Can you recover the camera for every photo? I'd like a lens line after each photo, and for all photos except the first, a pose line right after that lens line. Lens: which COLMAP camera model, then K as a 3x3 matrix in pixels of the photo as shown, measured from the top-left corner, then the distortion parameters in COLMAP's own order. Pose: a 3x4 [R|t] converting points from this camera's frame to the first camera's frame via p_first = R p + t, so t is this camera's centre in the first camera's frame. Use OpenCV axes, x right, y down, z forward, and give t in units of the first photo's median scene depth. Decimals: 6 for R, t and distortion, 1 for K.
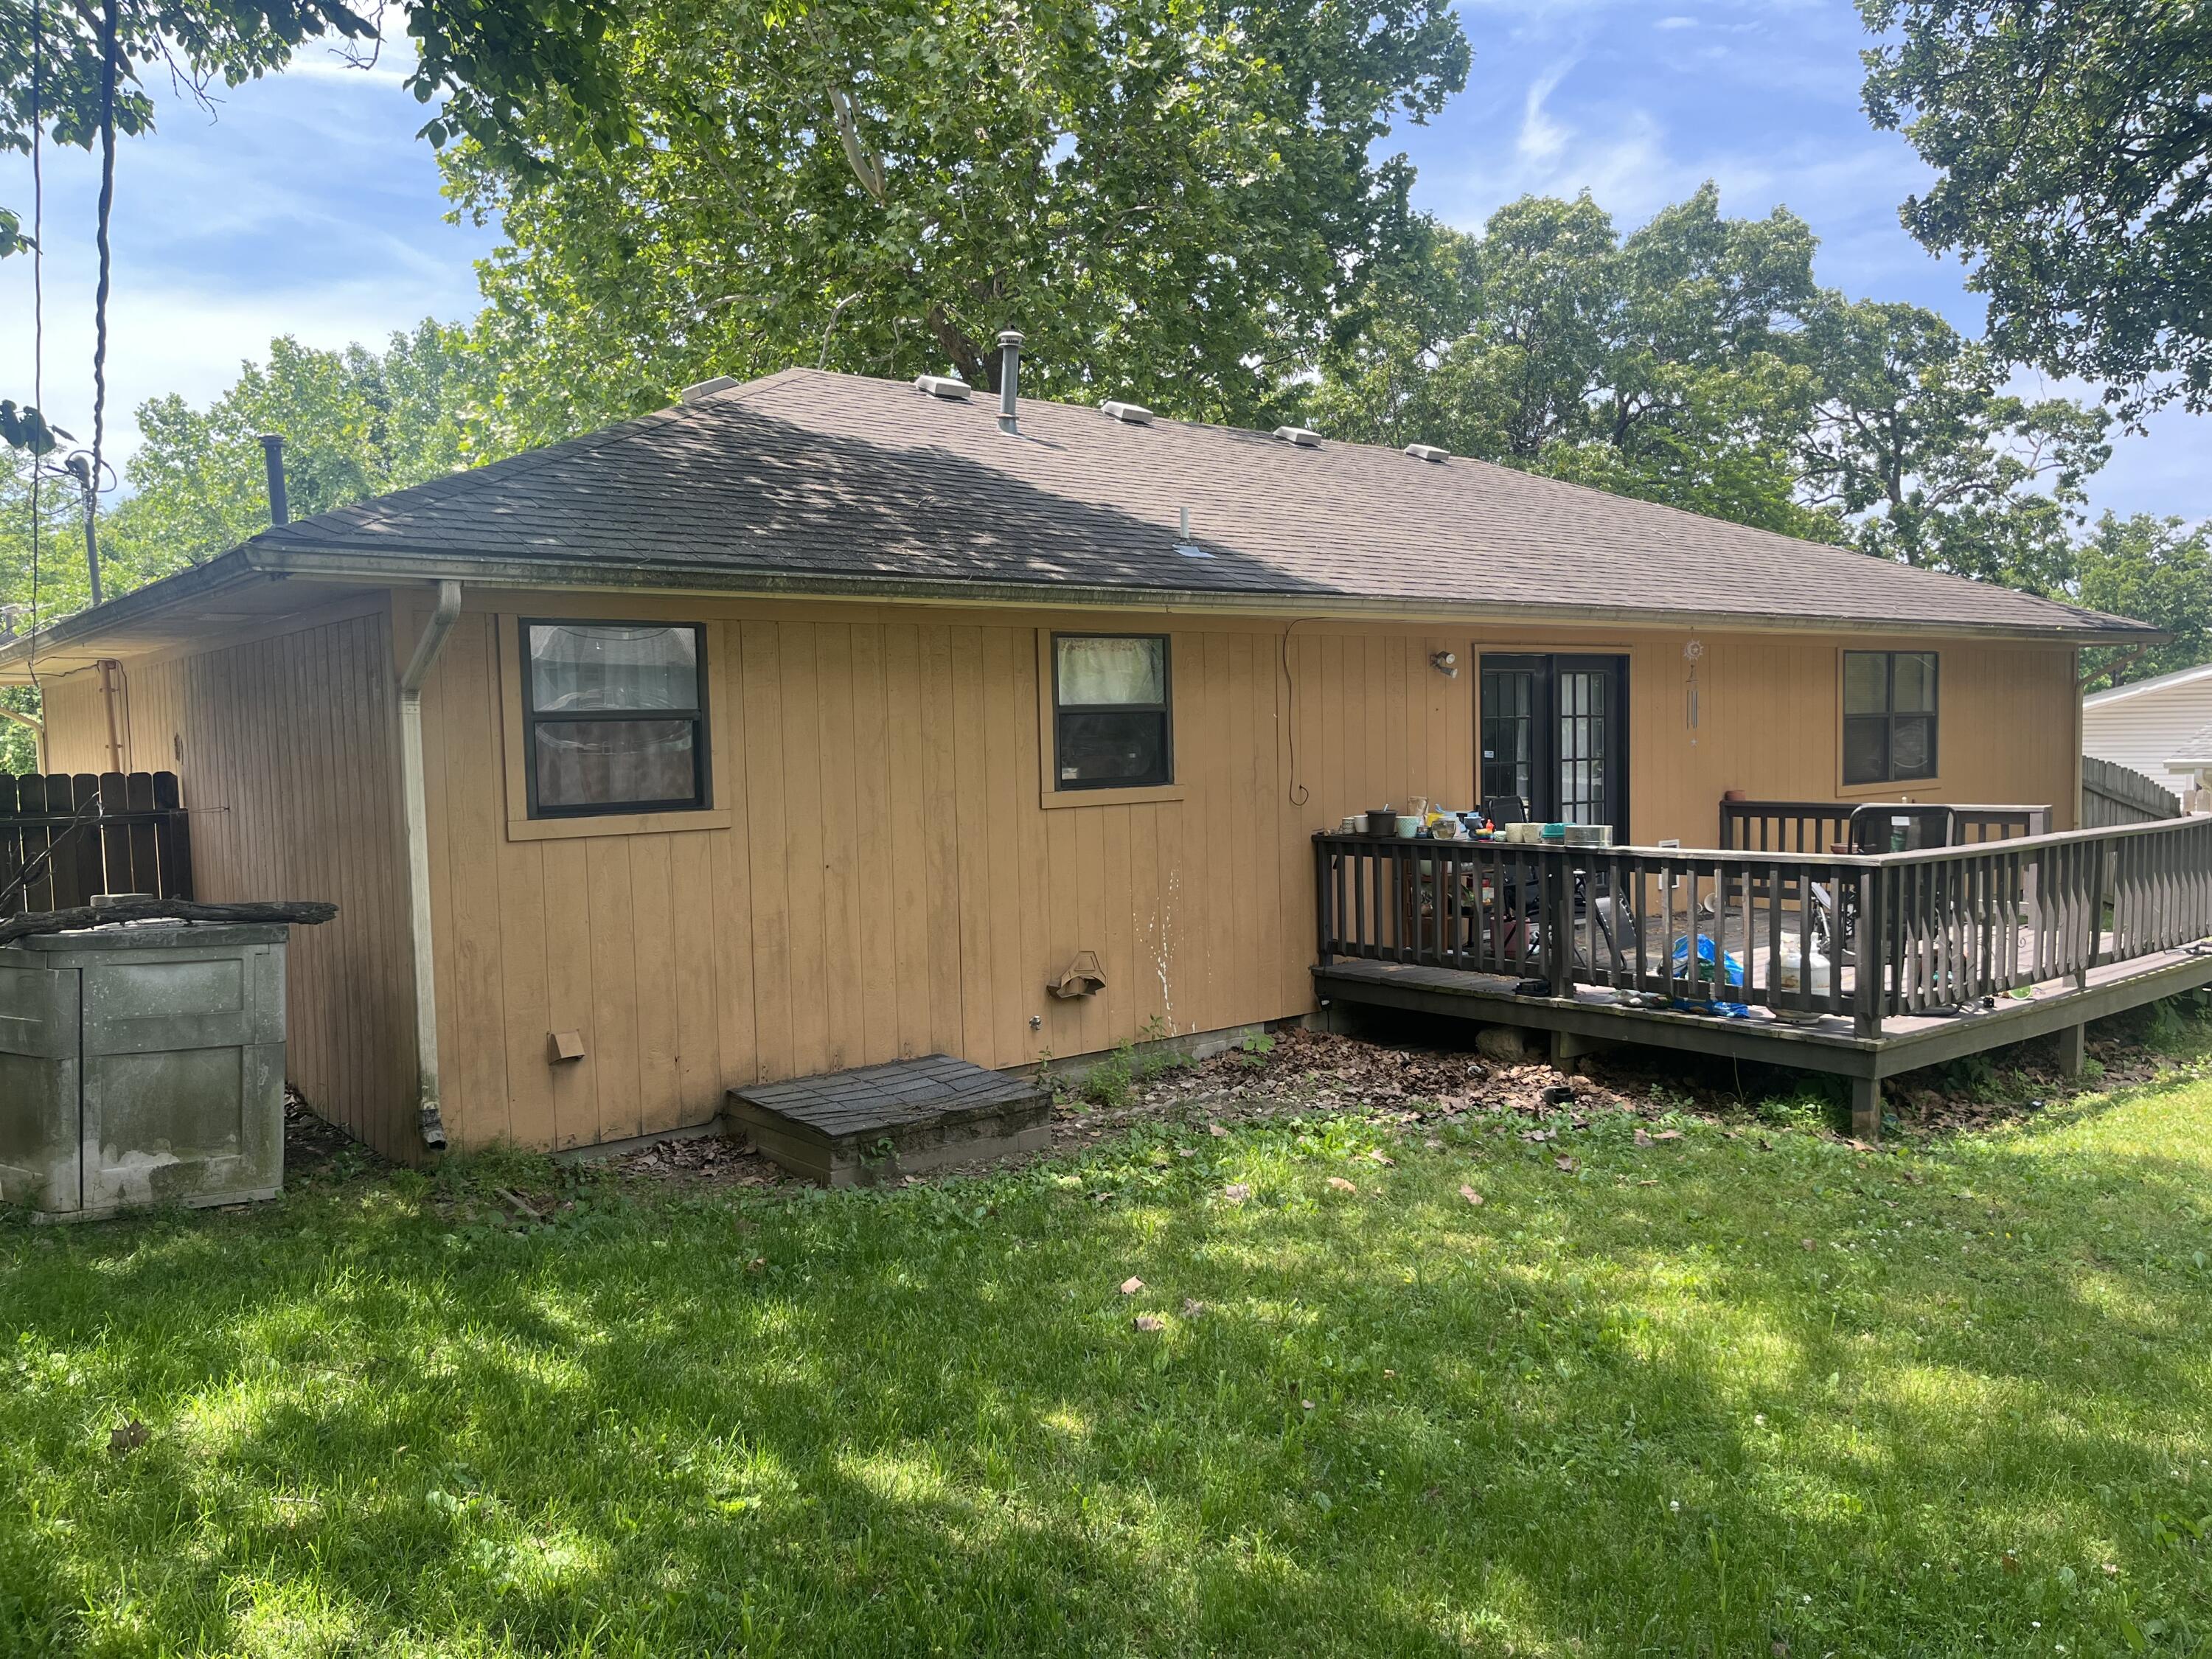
lens RADIAL K [[1675.2, 0, 1130.0], [0, 1675.2, 829.9], [0, 0, 1]] dist [0.053994, -0.038863]
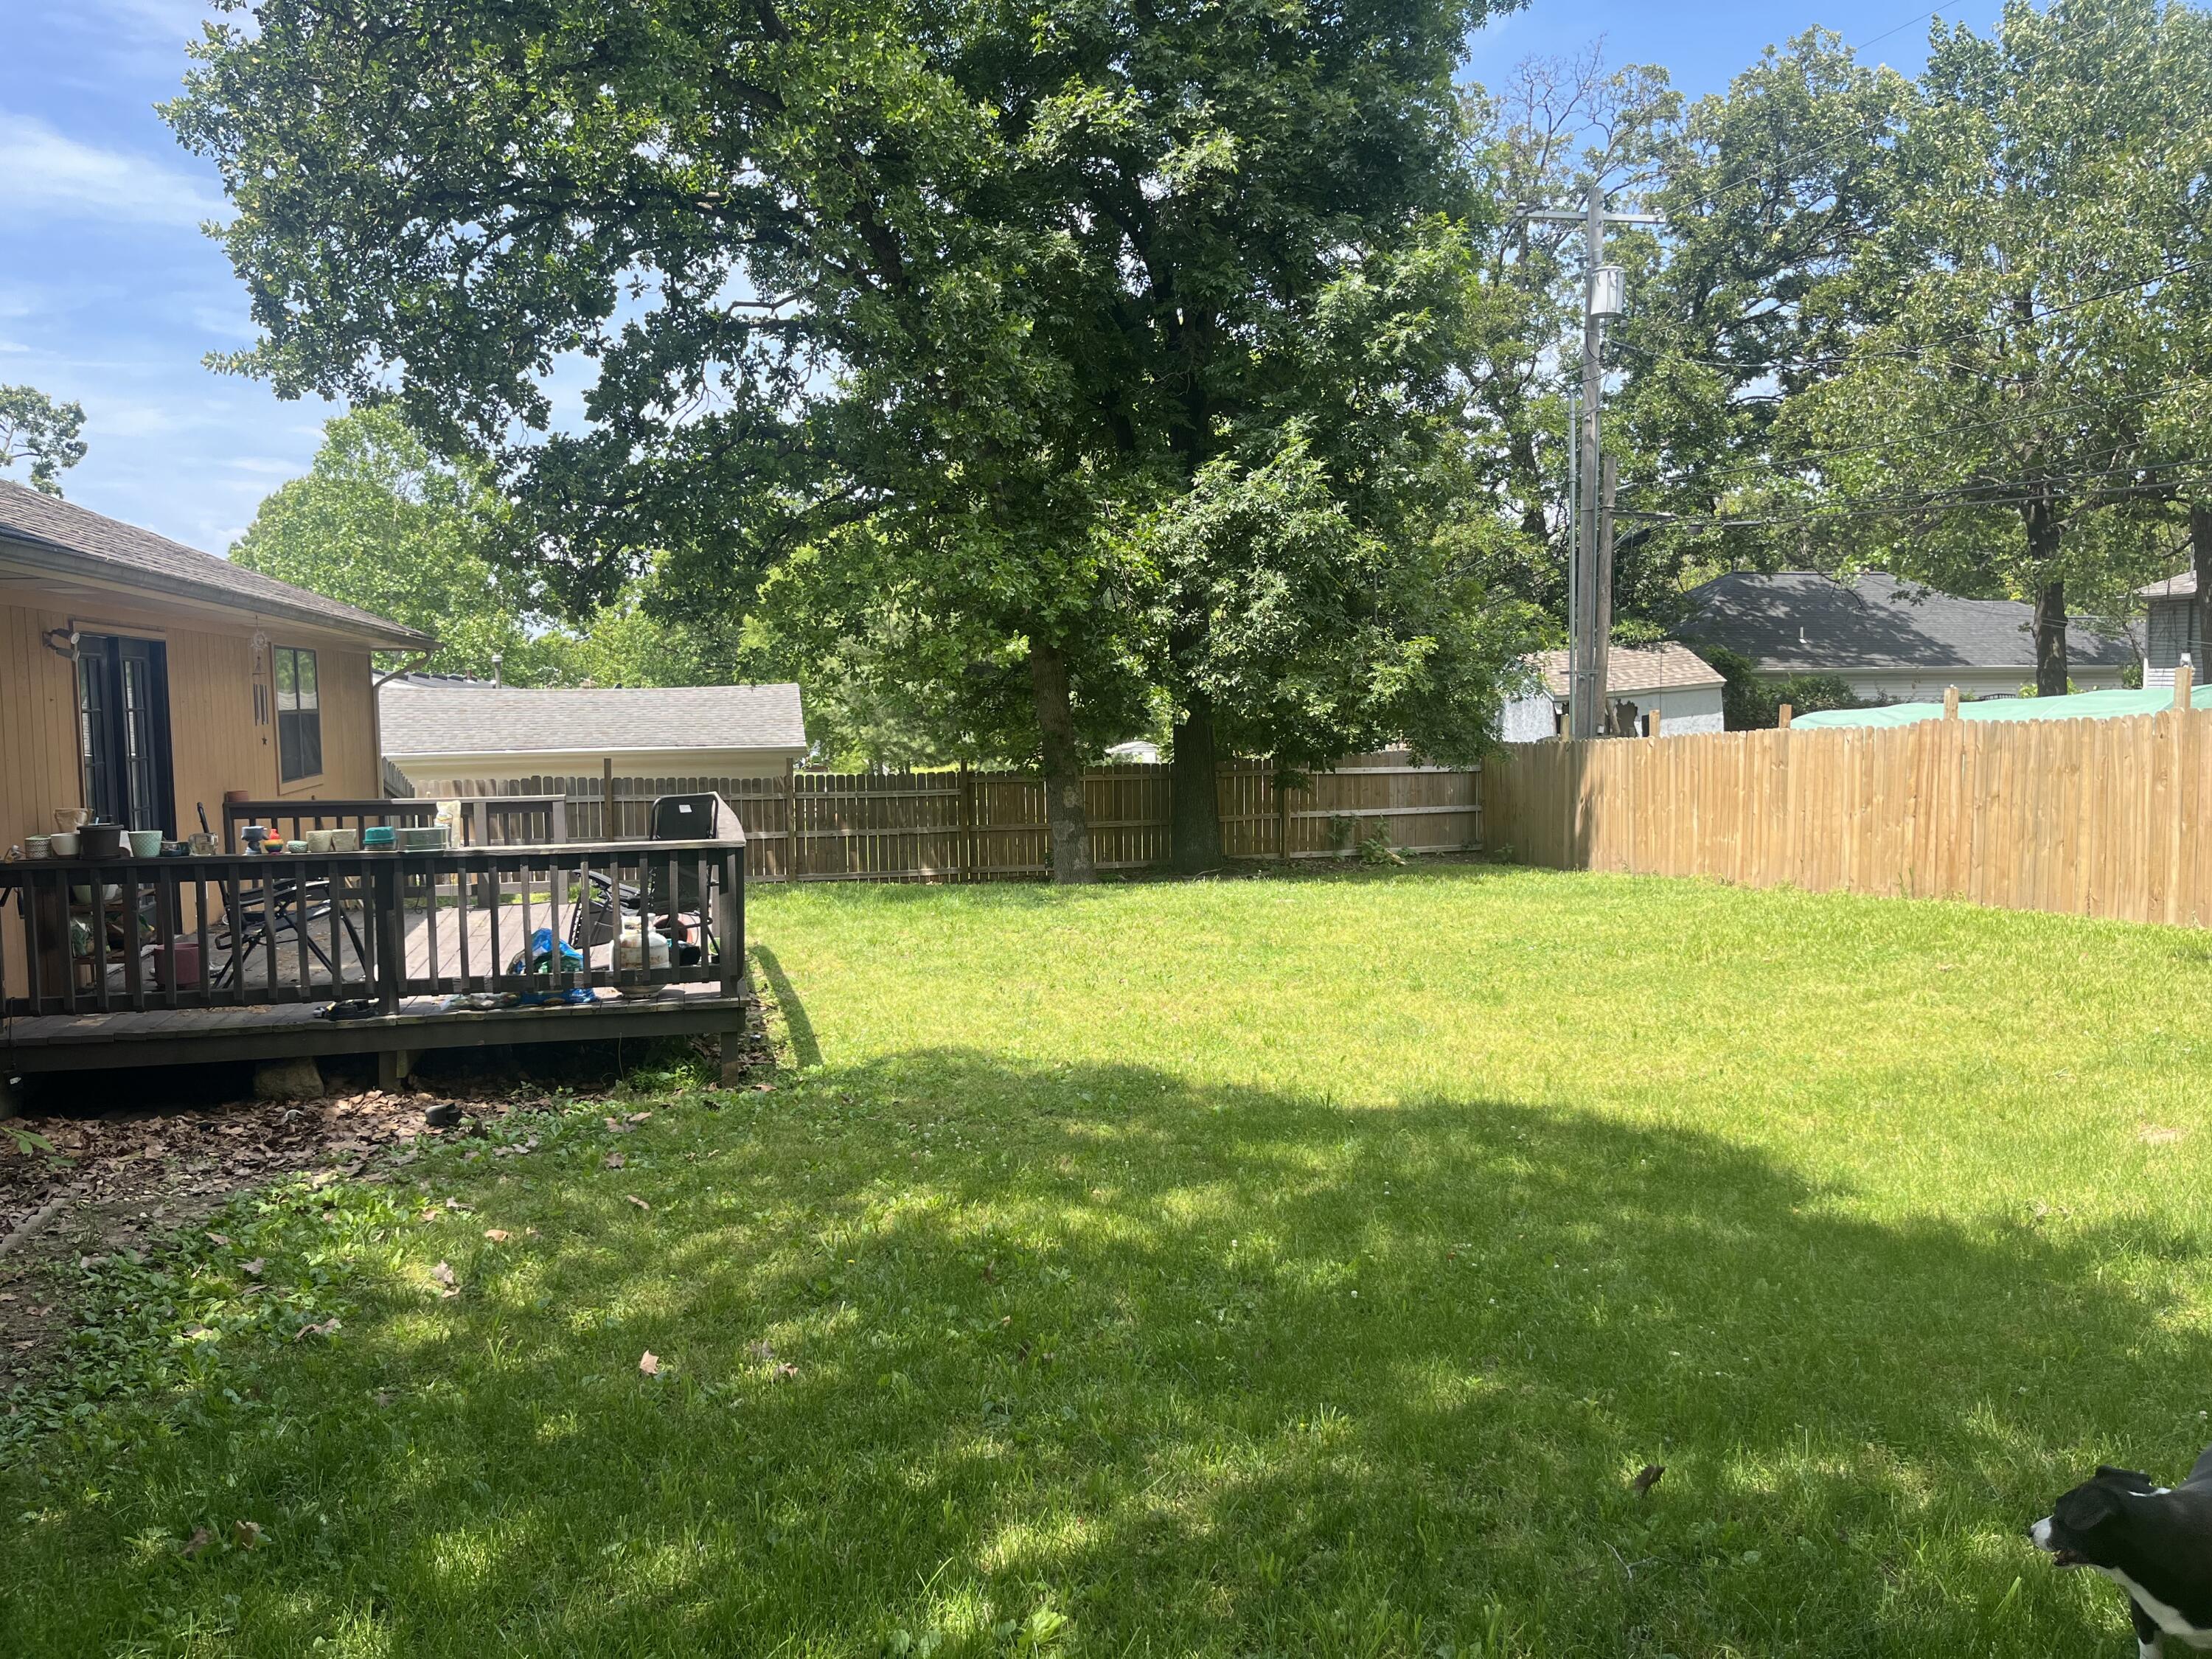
lens RADIAL K [[1667.4, 0, 1099.6], [0, 1667.4, 840.1], [0, 0, 1]] dist [0.063029, -0.083216]
pose [[0.428514, -0.058484, 0.901640, -0.306427], [0.051894, 0.997849, 0.040061, -0.009863], [-0.902044, 0.029623, 0.430627, 0.187832]]
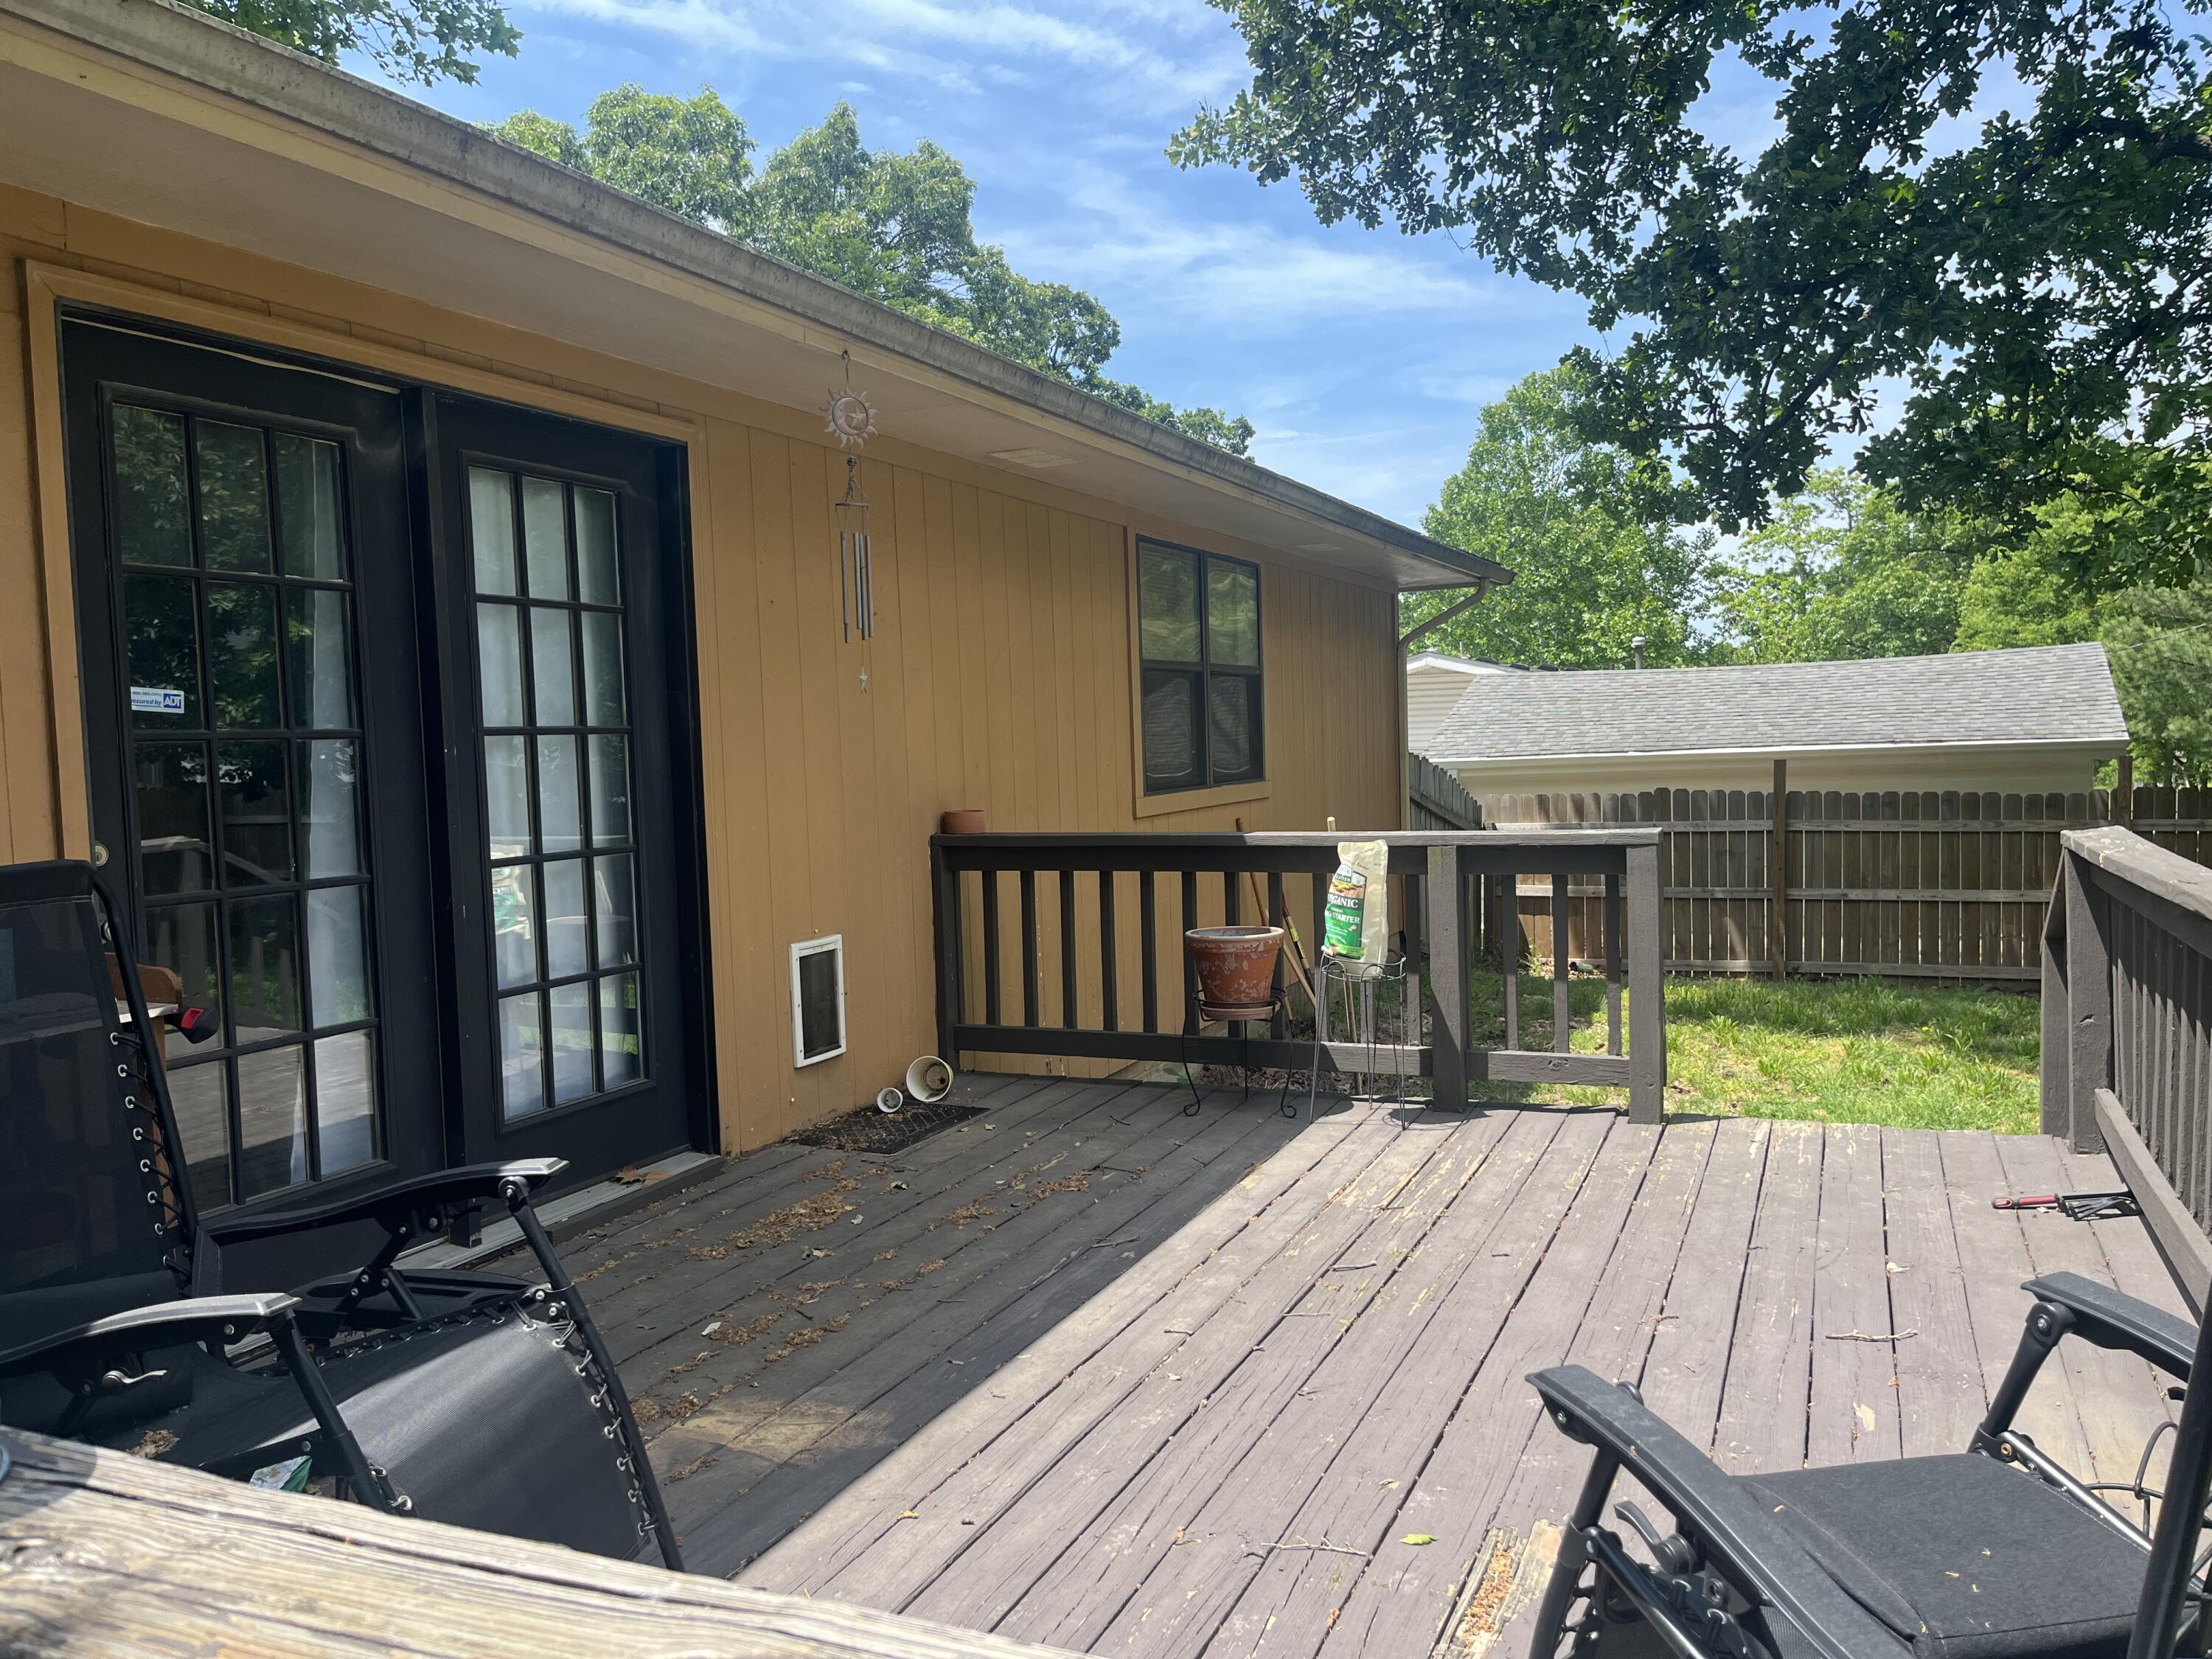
lens RADIAL K [[1675.2, 0, 1130.0], [0, 1675.2, 829.9], [0, 0, 1]] dist [0.053994, -0.038863]
pose [[0.888359, -0.029399, 0.458207, 0.221676], [0.036246, 0.999324, -0.006155, -0.015698], [-0.457717, 0.022076, 0.888824, 0.662207]]
